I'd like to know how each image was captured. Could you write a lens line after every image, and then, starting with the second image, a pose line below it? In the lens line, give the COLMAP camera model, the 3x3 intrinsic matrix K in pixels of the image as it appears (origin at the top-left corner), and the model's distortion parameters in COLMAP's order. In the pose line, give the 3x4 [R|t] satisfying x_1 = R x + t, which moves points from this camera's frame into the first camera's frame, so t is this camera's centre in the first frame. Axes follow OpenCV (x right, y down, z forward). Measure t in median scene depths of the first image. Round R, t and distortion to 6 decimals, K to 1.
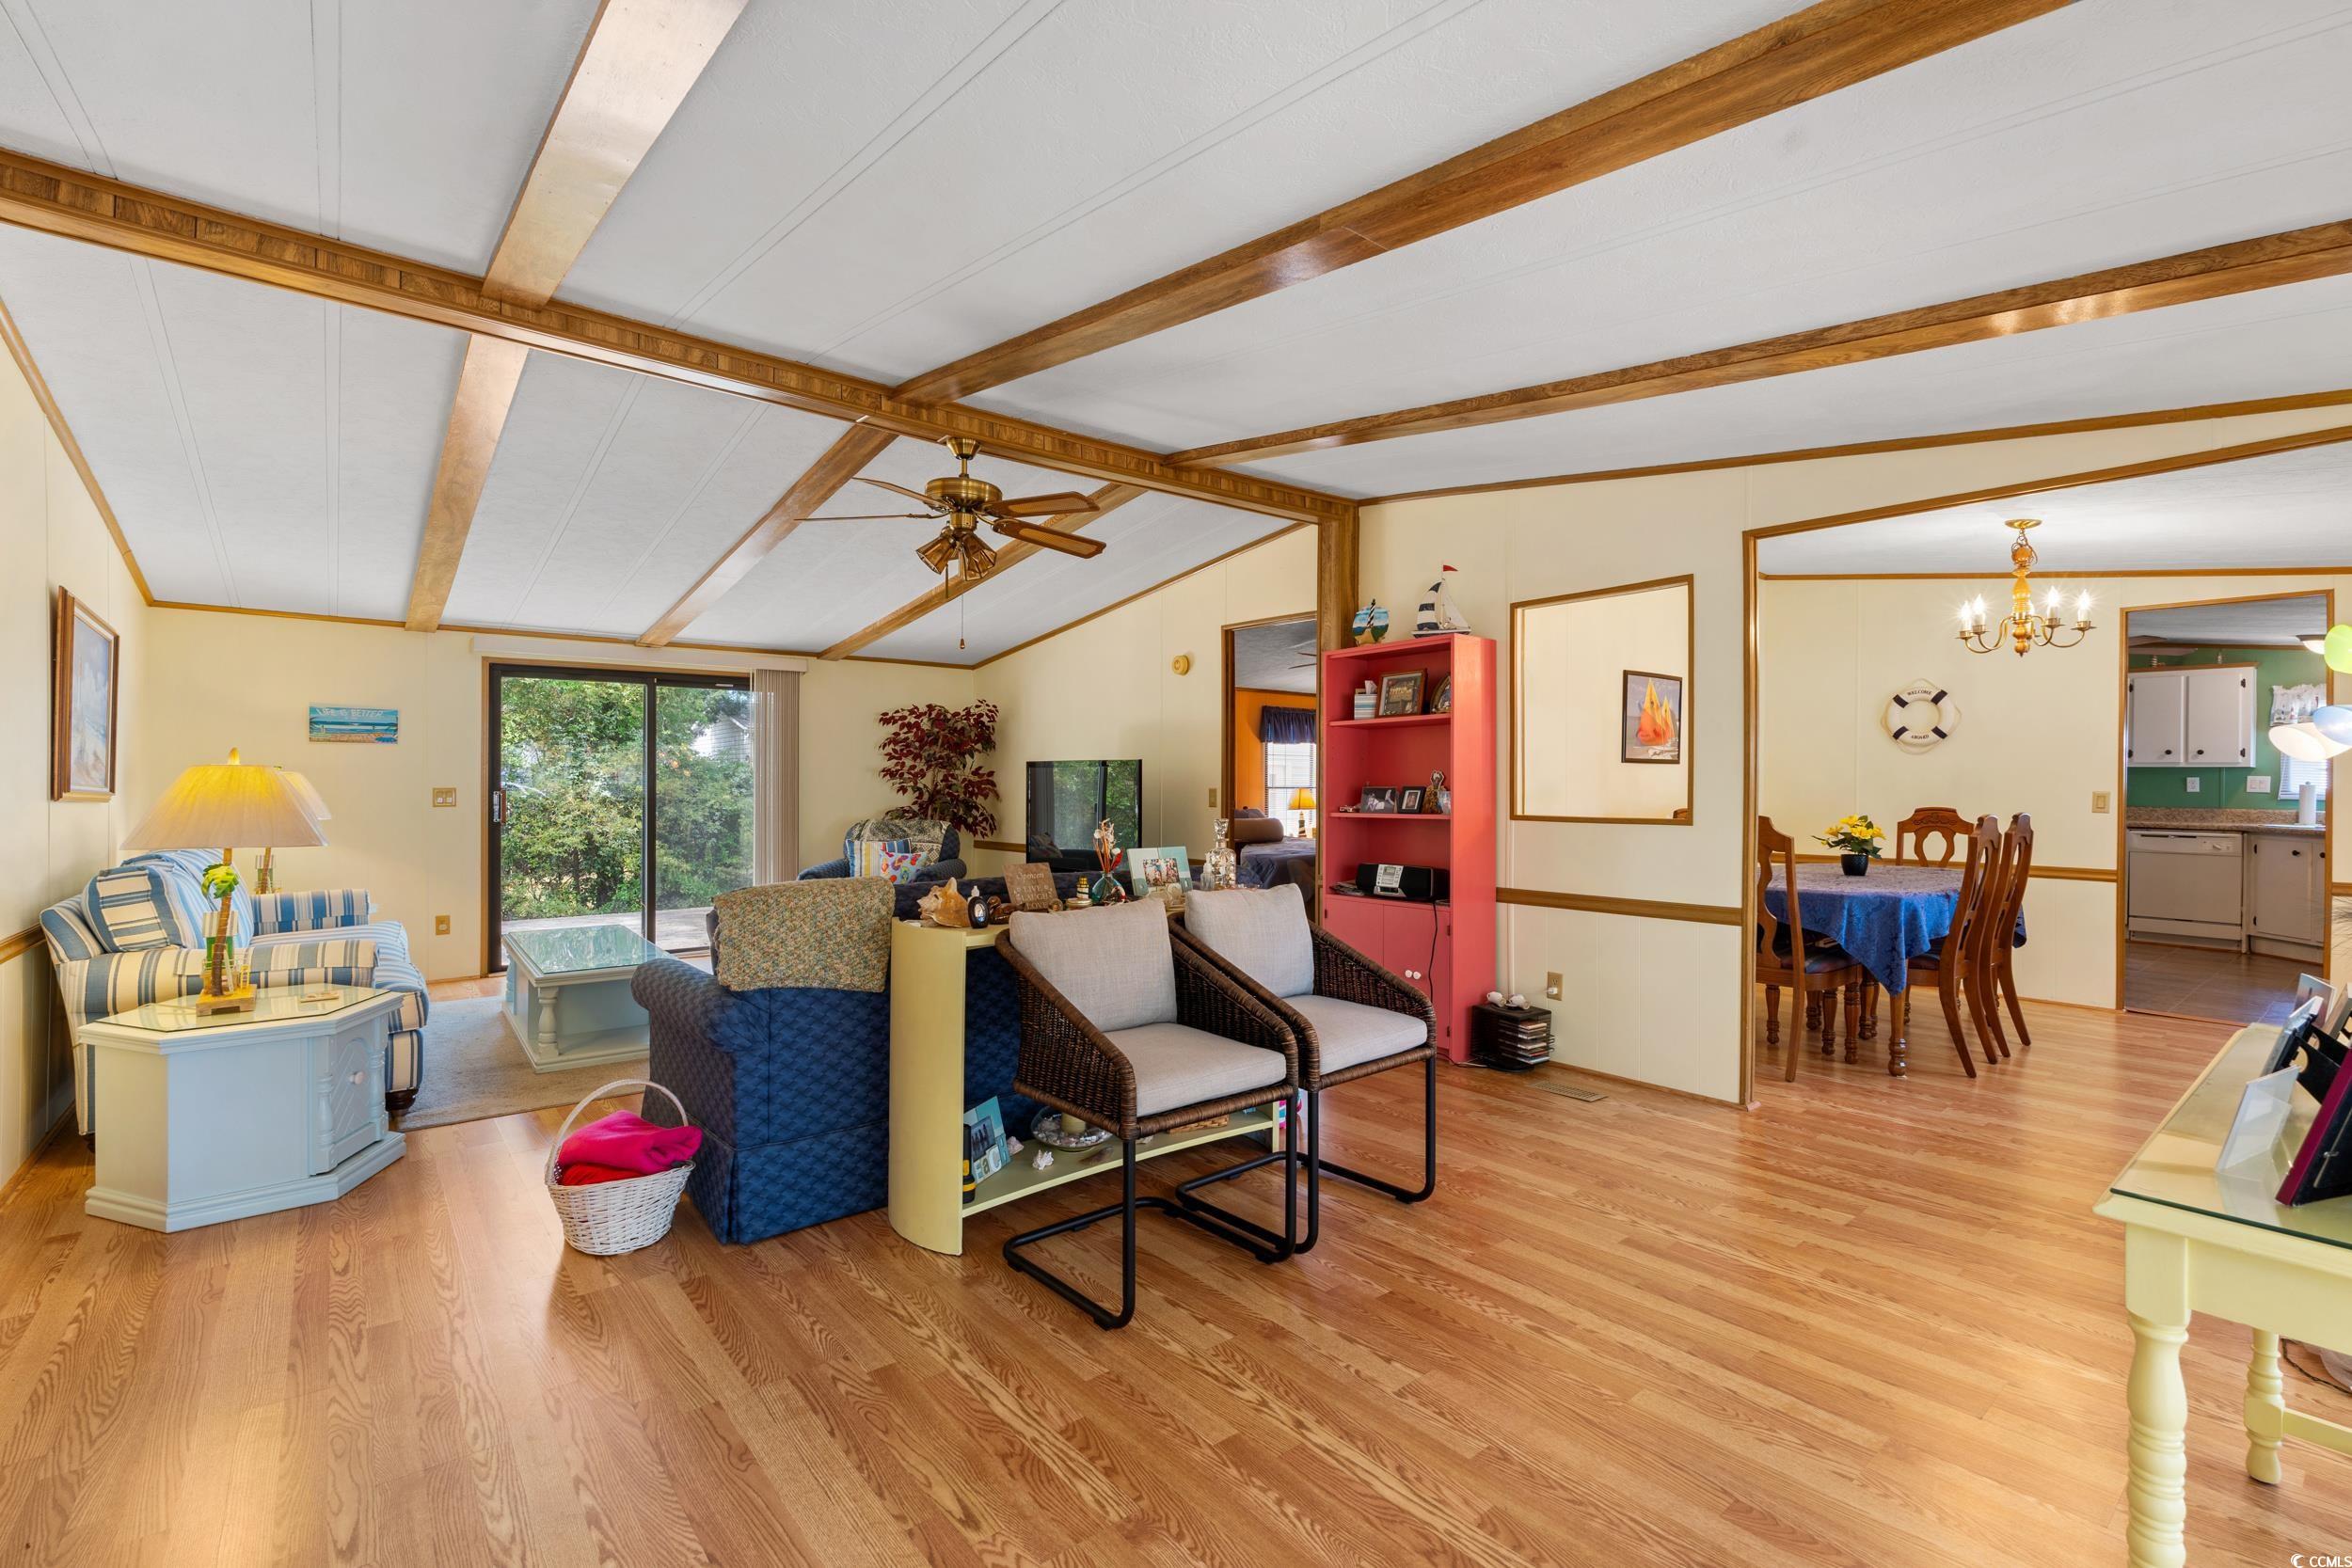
lens RADIAL K [[1025.9, 0, 1172.7], [0, 1025.9, 782.9], [0, 0, 1]] dist [-0.005615, -0.000751]
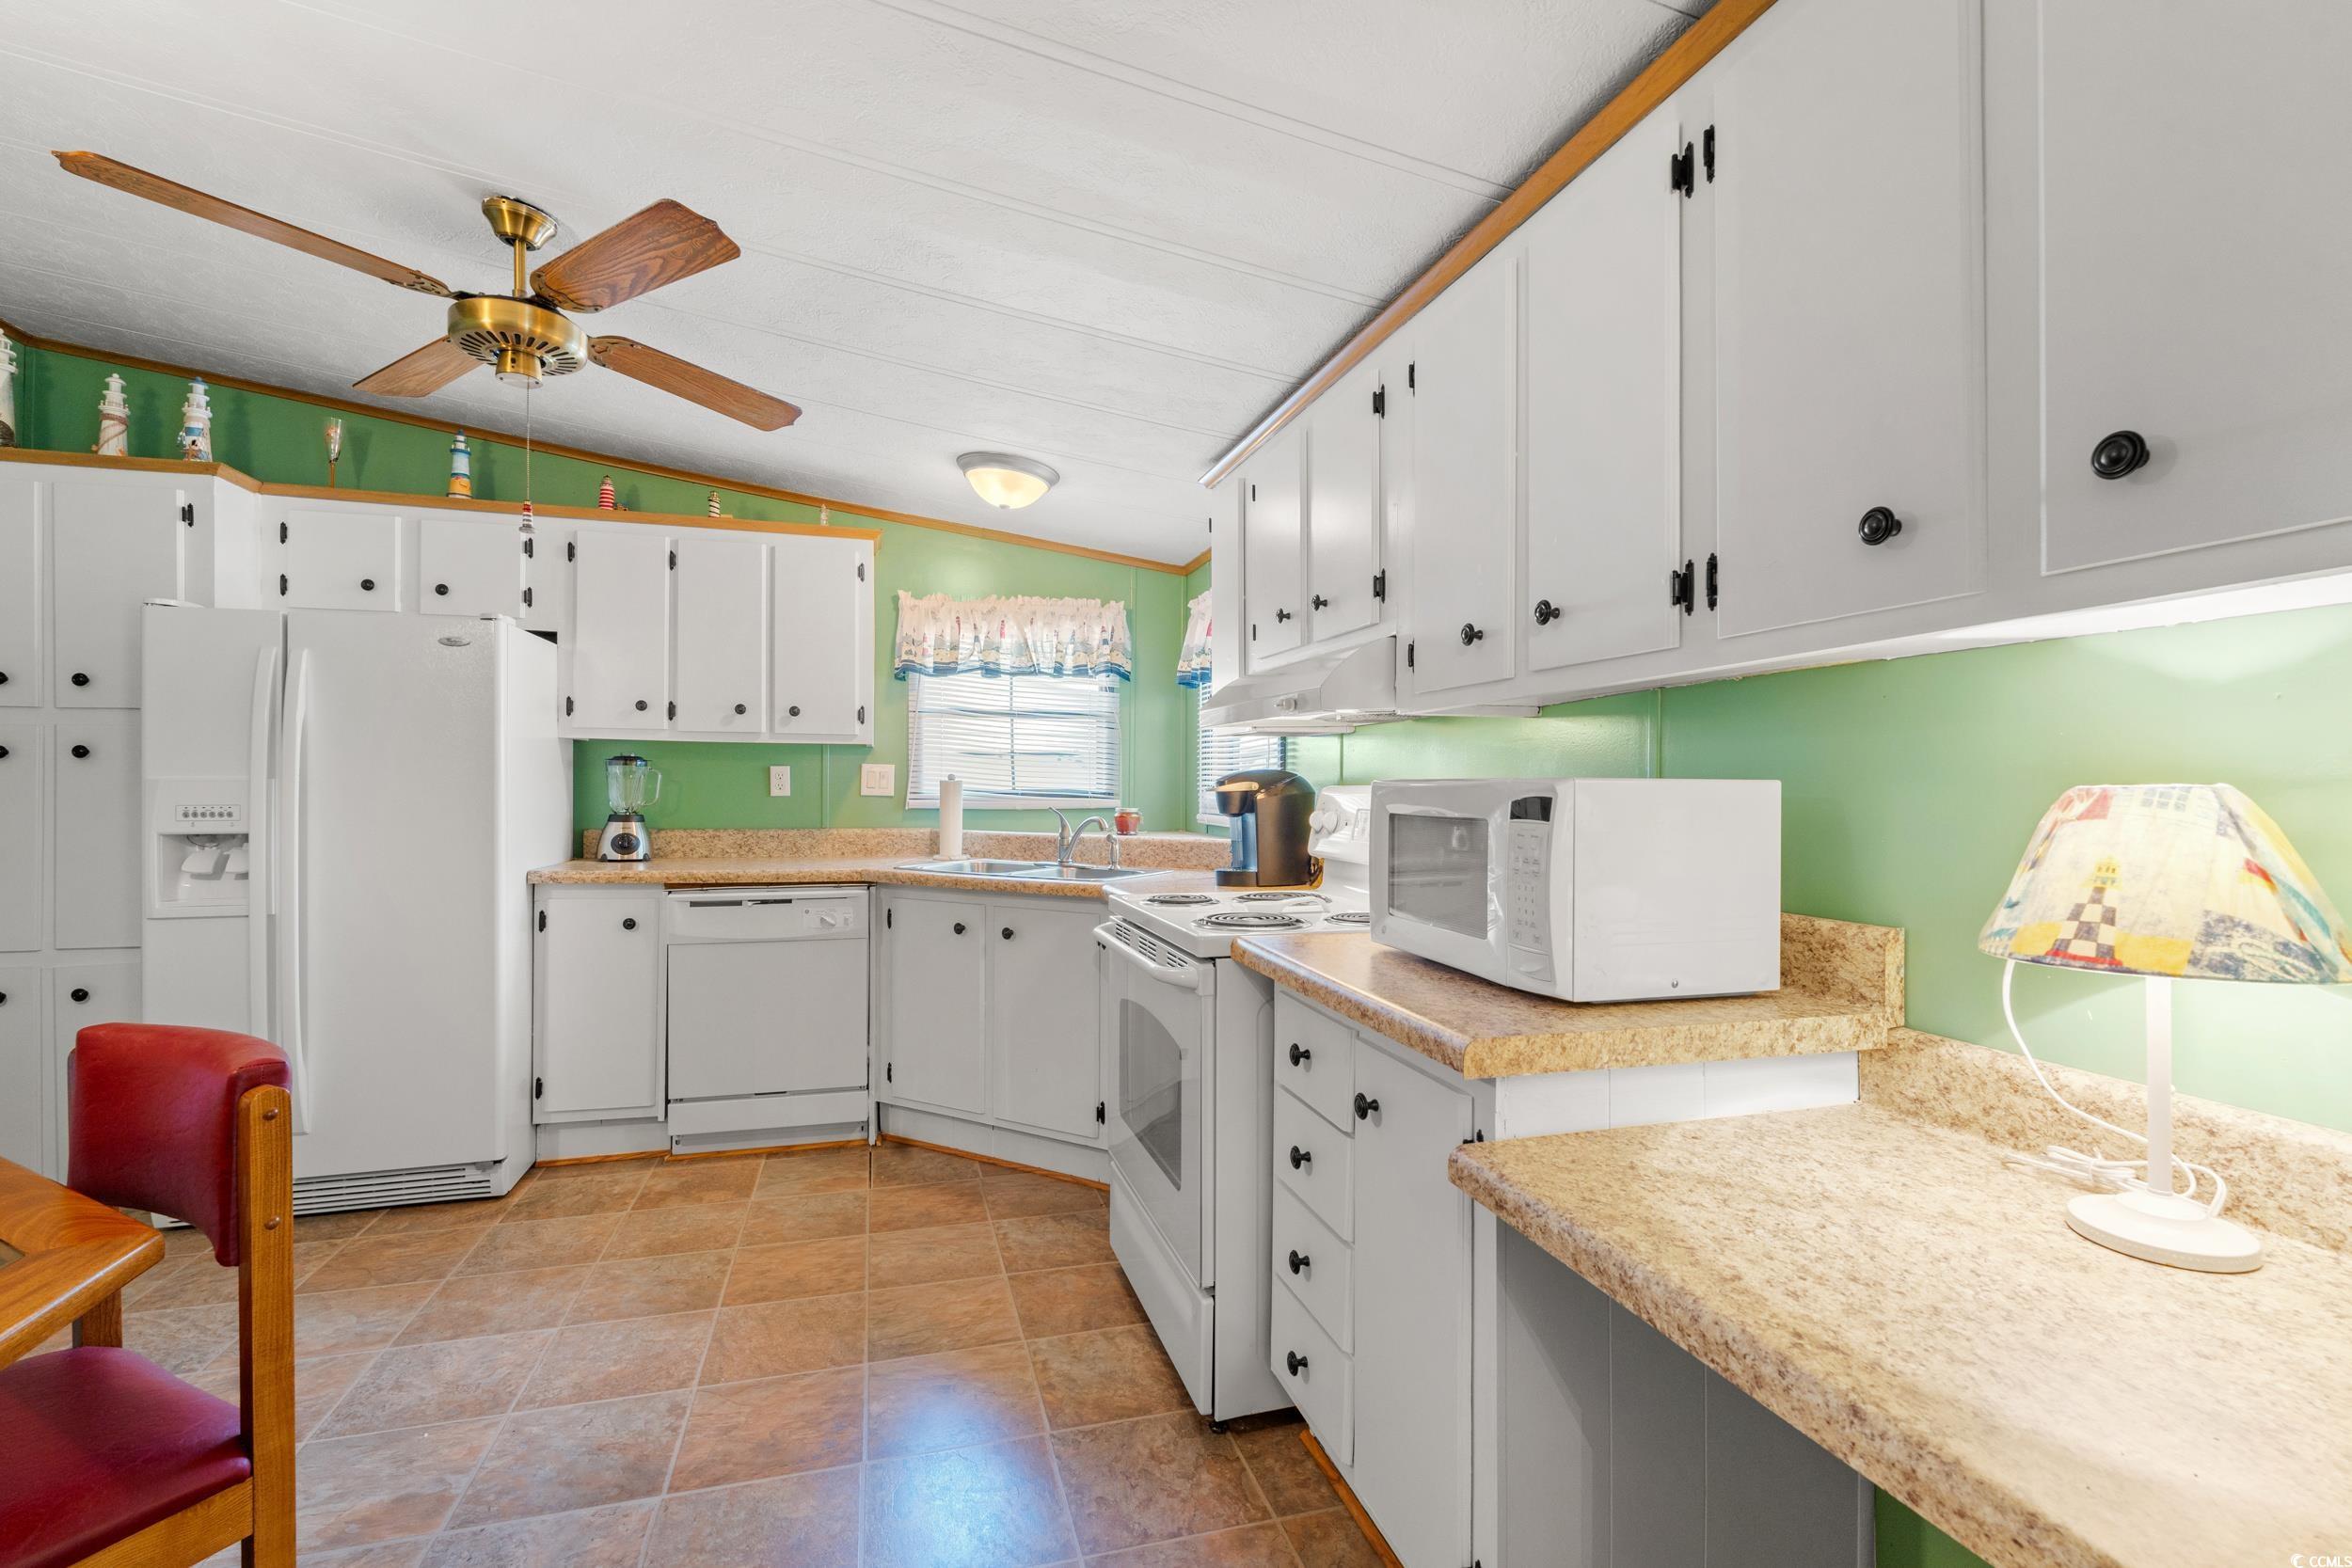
lens RADIAL K [[1025.9, 0, 1172.7], [0, 1025.9, 782.9], [0, 0, 1]] dist [-0.005615, -0.000751]
pose [[0.385775, -0.007070, 0.922566, 0.669627], [0.003634, 0.999975, 0.006143, 0.000339], [-0.922586, 0.000983, 0.385791, 0.687646]]
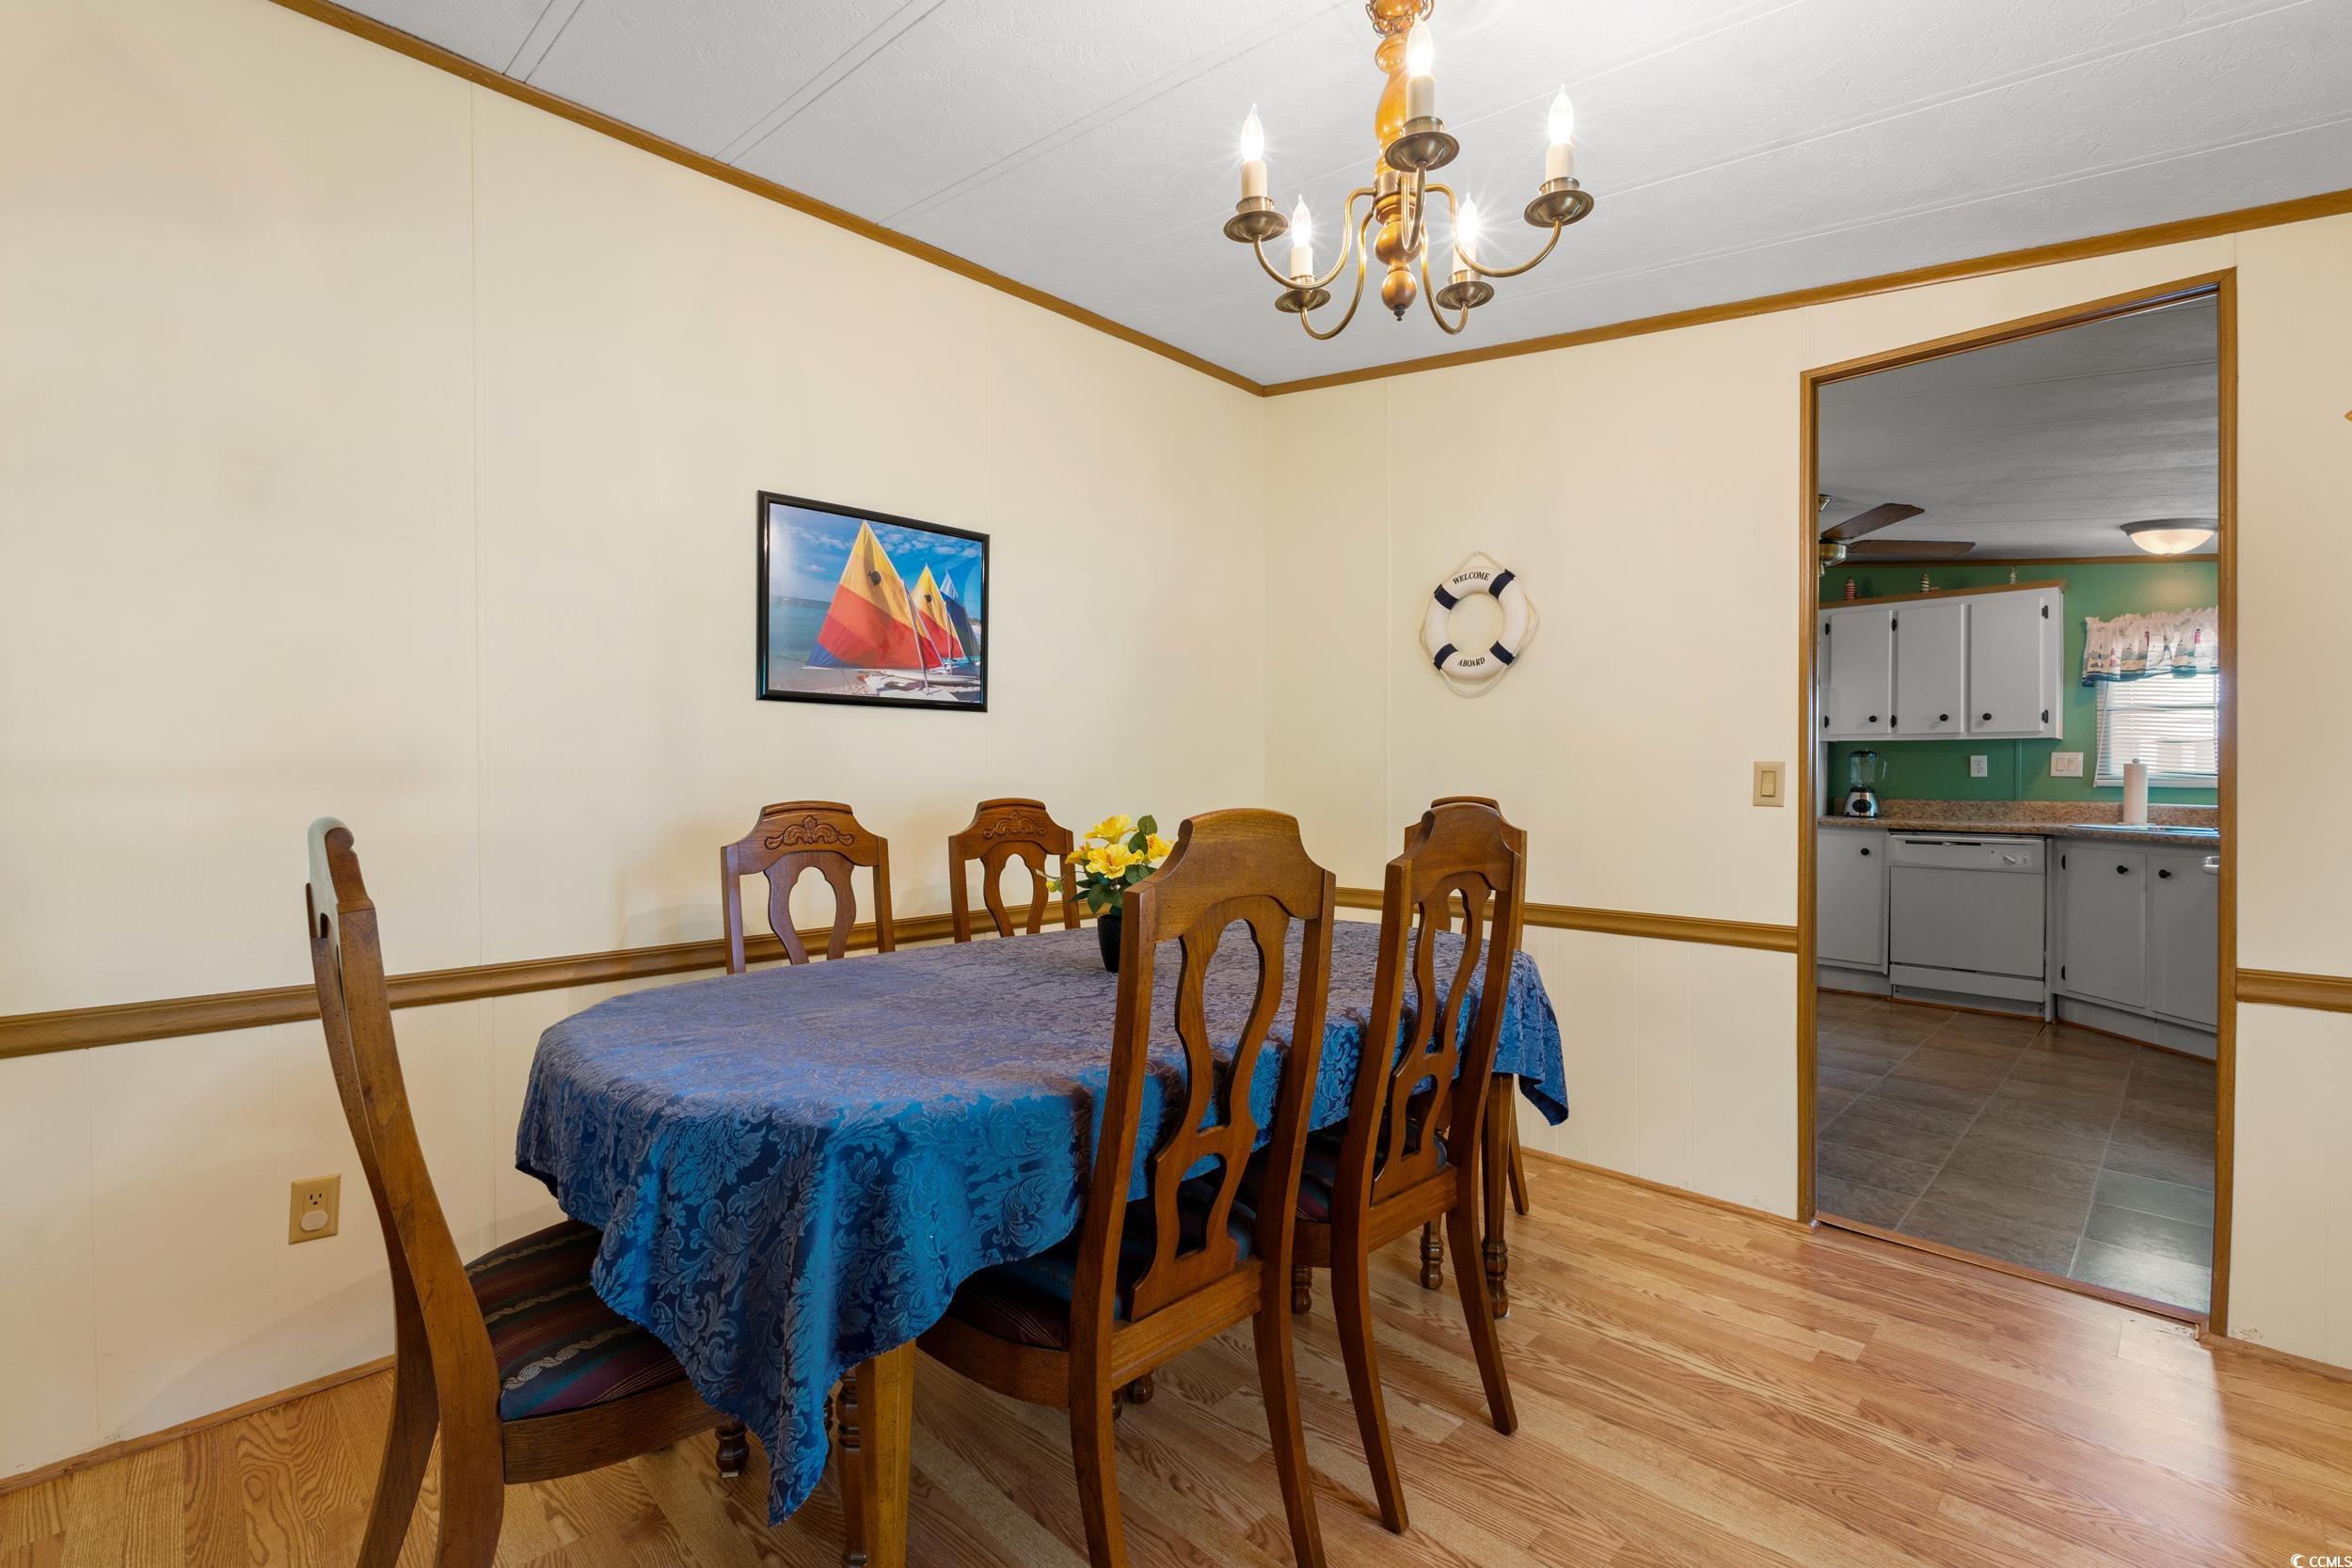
lens RADIAL K [[1025.9, 0, 1172.7], [0, 1025.9, 782.9], [0, 0, 1]] dist [-0.005615, -0.000751]
pose [[0.995022, -0.003444, 0.099596, 0.426864], [0.003743, 0.999989, -0.002815, 0.013726], [-0.099586, 0.003174, 0.995024, 0.402457]]
